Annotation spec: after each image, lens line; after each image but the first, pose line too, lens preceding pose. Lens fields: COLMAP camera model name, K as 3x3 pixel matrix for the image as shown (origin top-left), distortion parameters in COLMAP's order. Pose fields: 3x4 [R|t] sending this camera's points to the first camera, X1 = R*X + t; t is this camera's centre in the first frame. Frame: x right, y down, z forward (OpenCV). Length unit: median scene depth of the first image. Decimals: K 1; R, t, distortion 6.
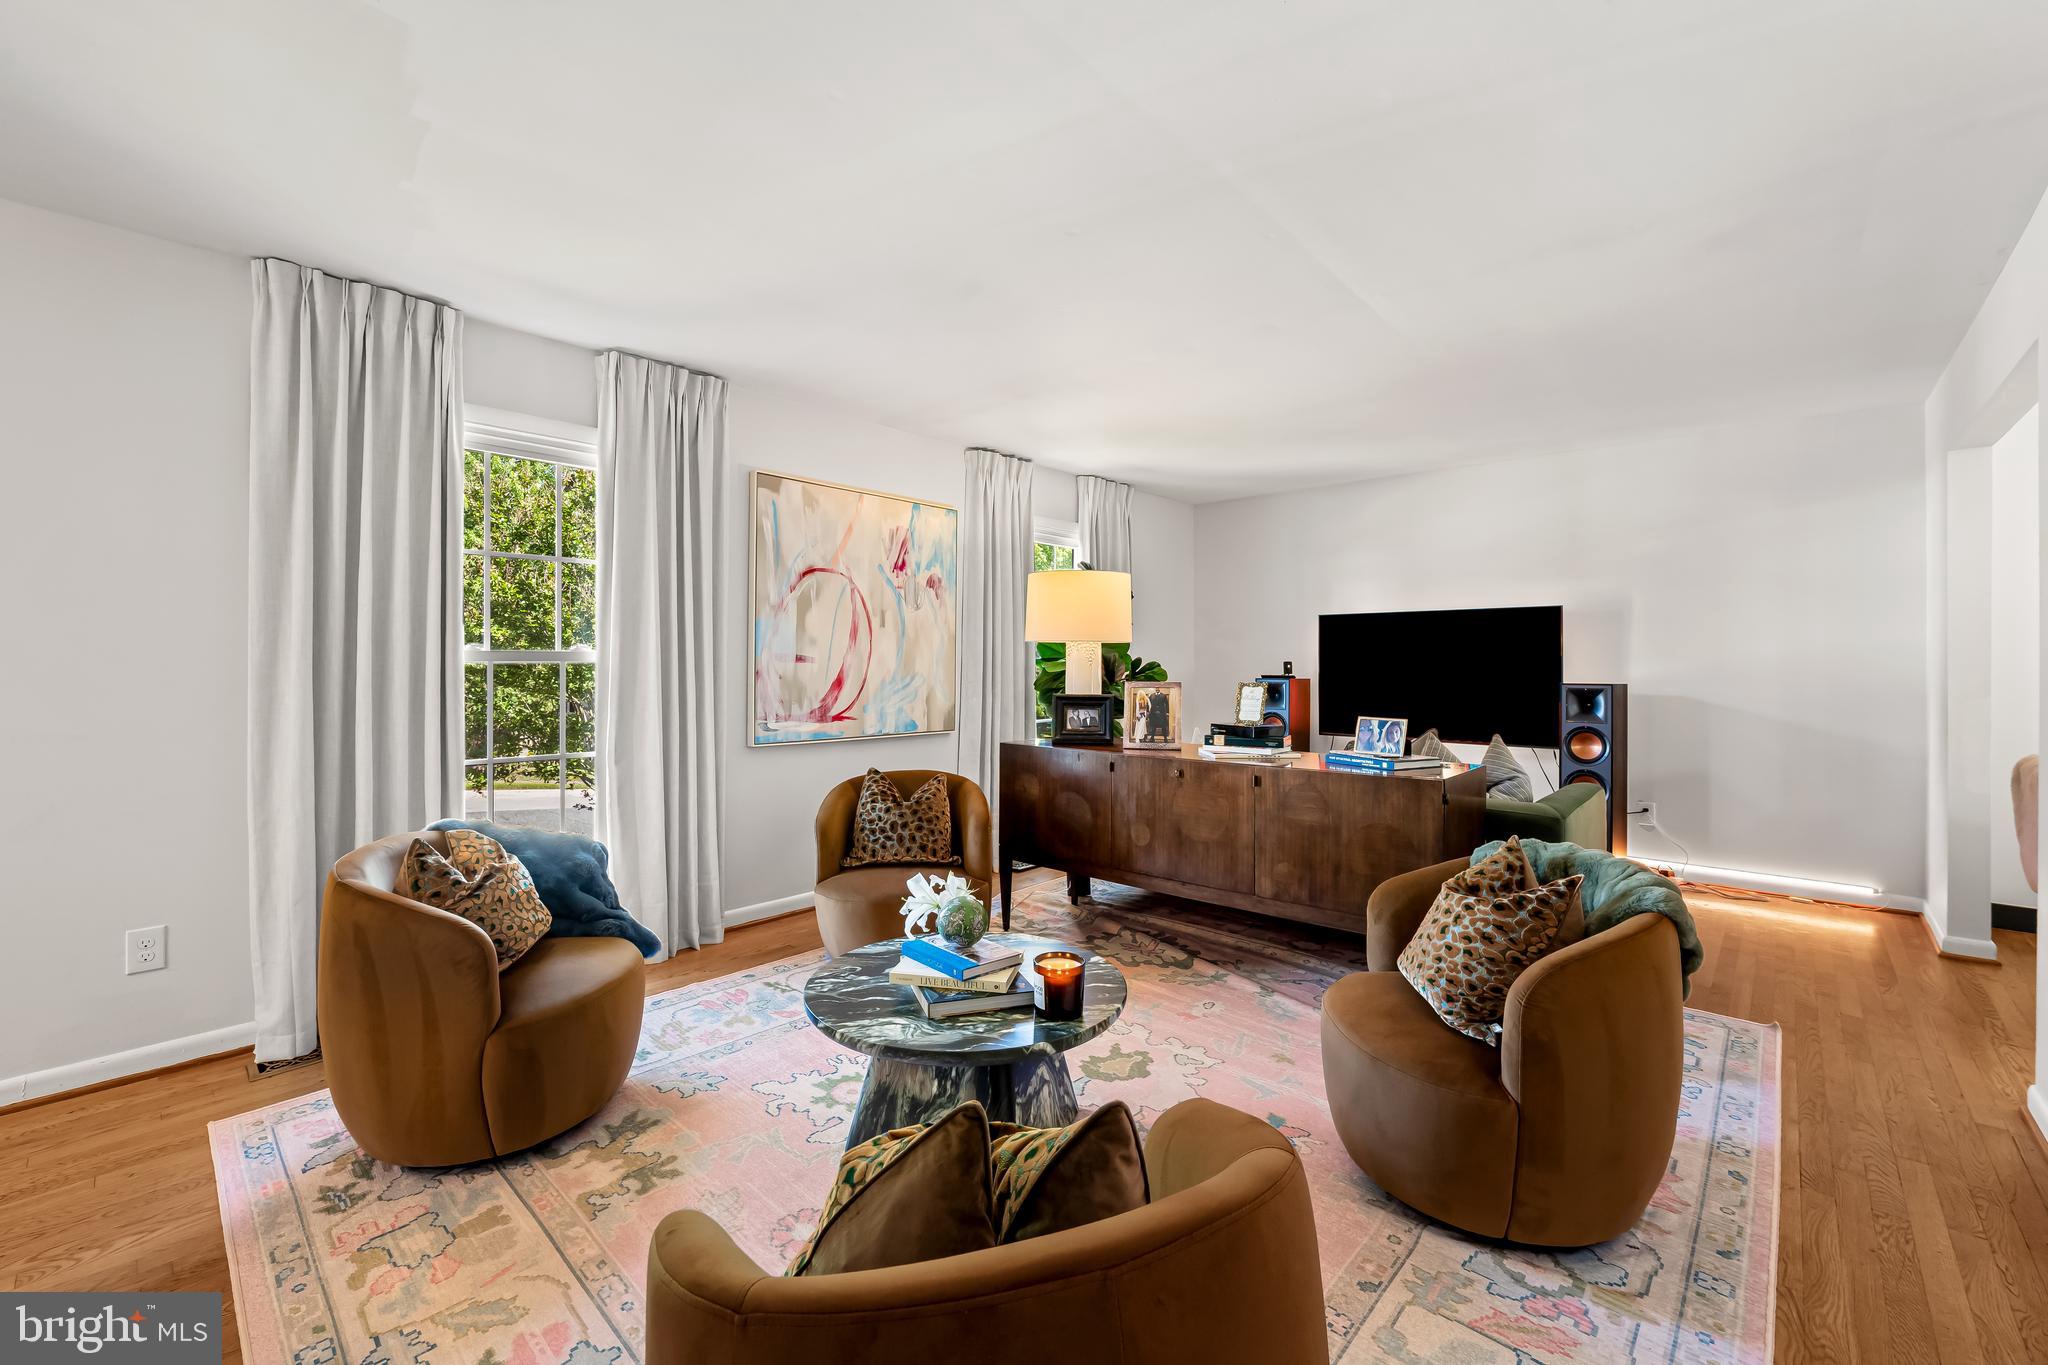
lens RADIAL K [[835.5, 0, 1015.3], [0, 835.5, 672.9], [0, 0, 1]] dist [-0.005912, -0.001208]
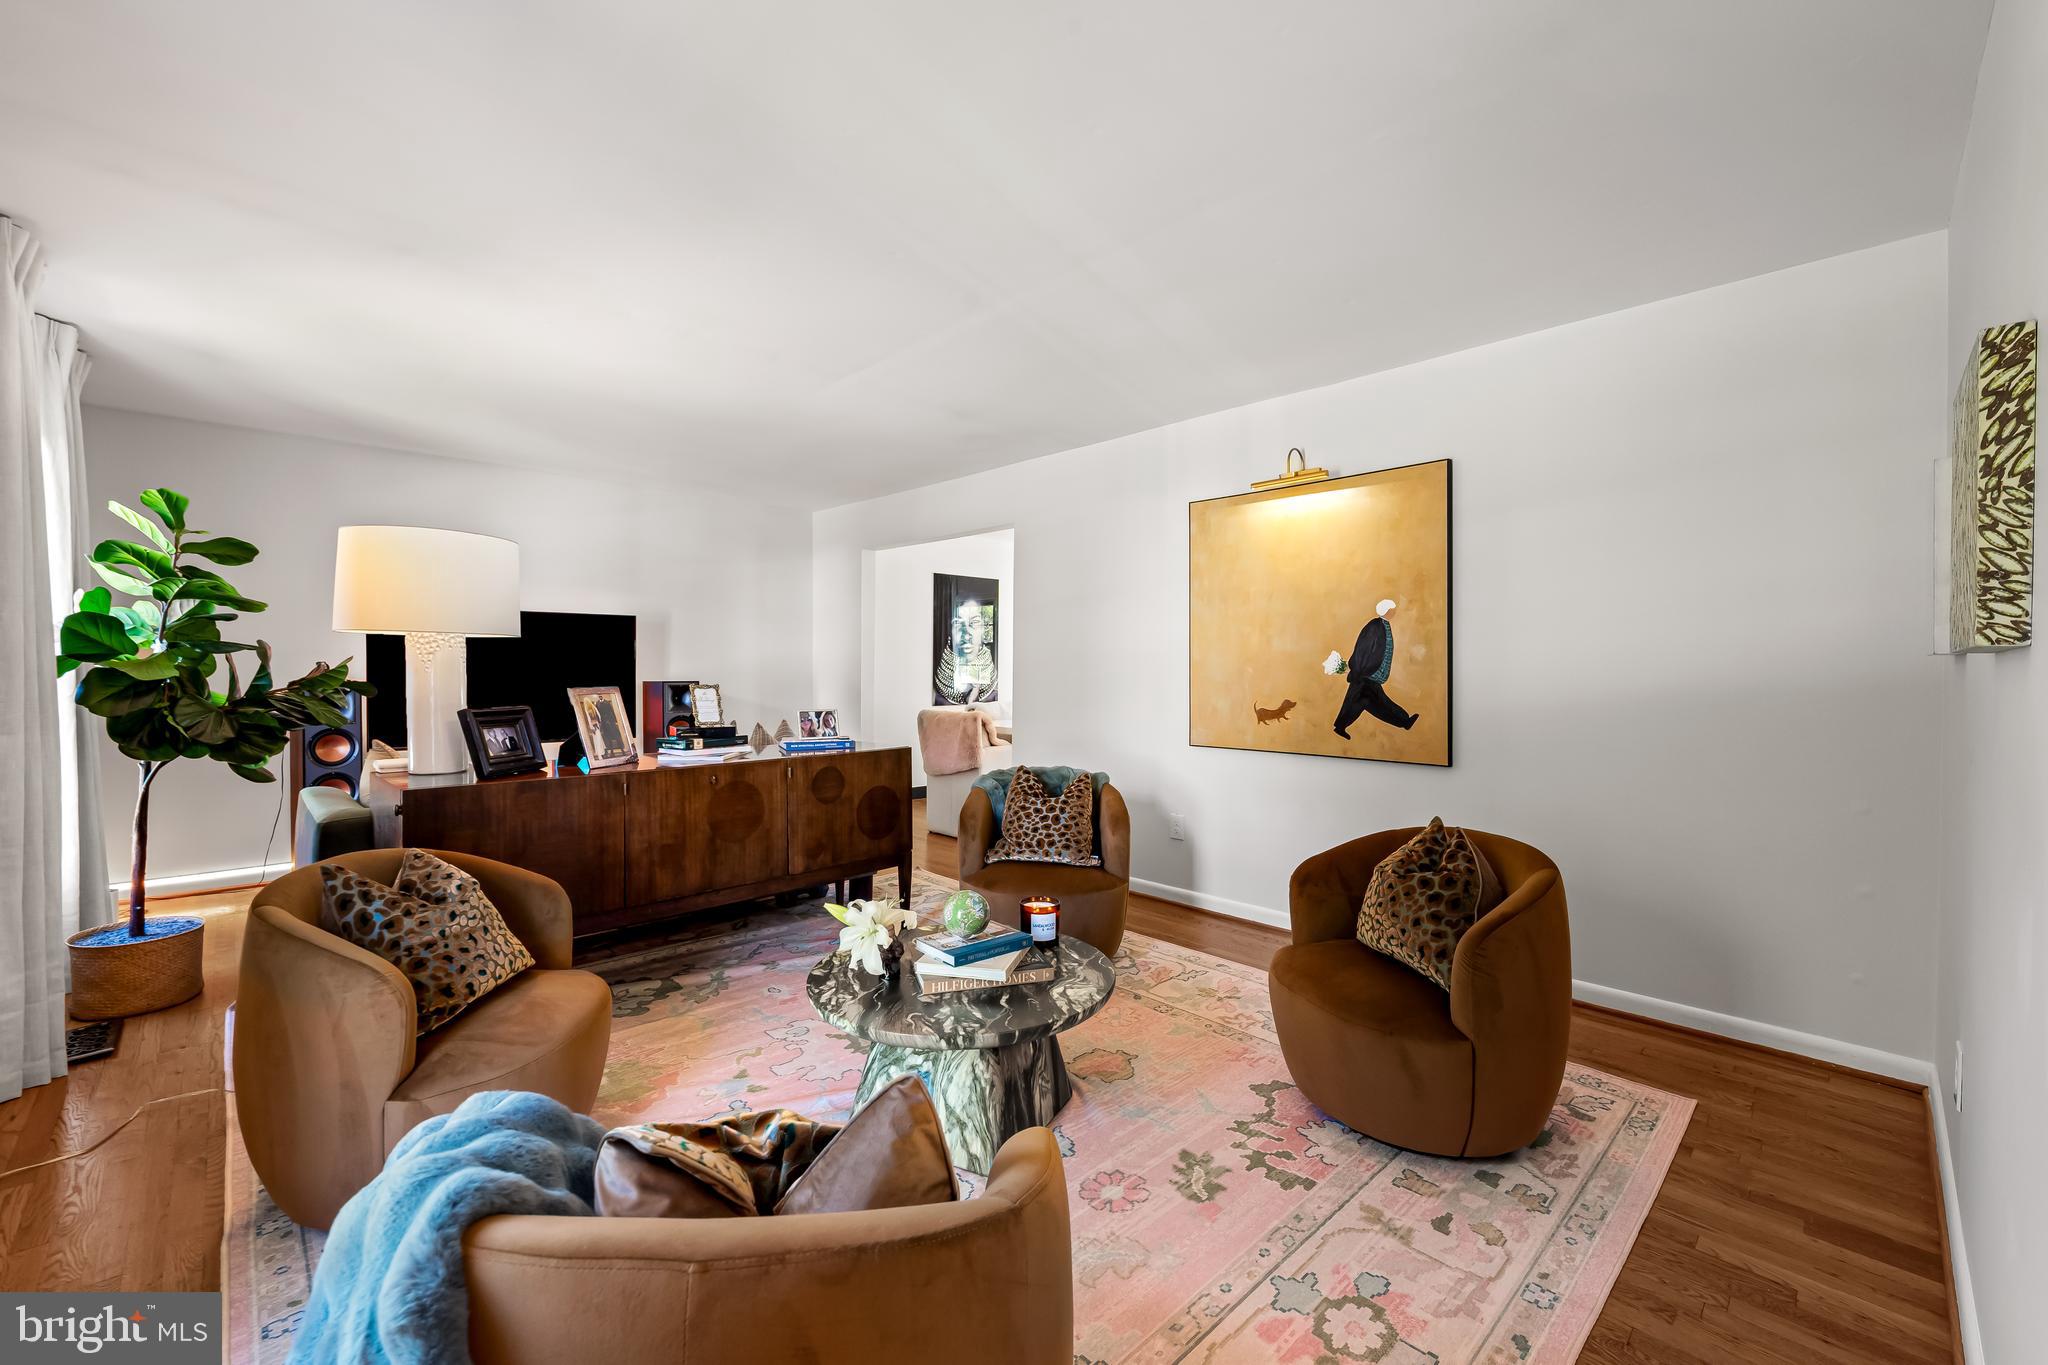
lens RADIAL K [[835.5, 0, 1019.8], [0, 835.5, 682.2], [0, 0, 1]] dist [-0.005912, -0.001208]
pose [[0.045373, -0.022109, 0.998725, -0.740011], [0.006319, 0.999741, 0.021844, -0.011314], [-0.998950, 0.005320, 0.045501, 0.593020]]
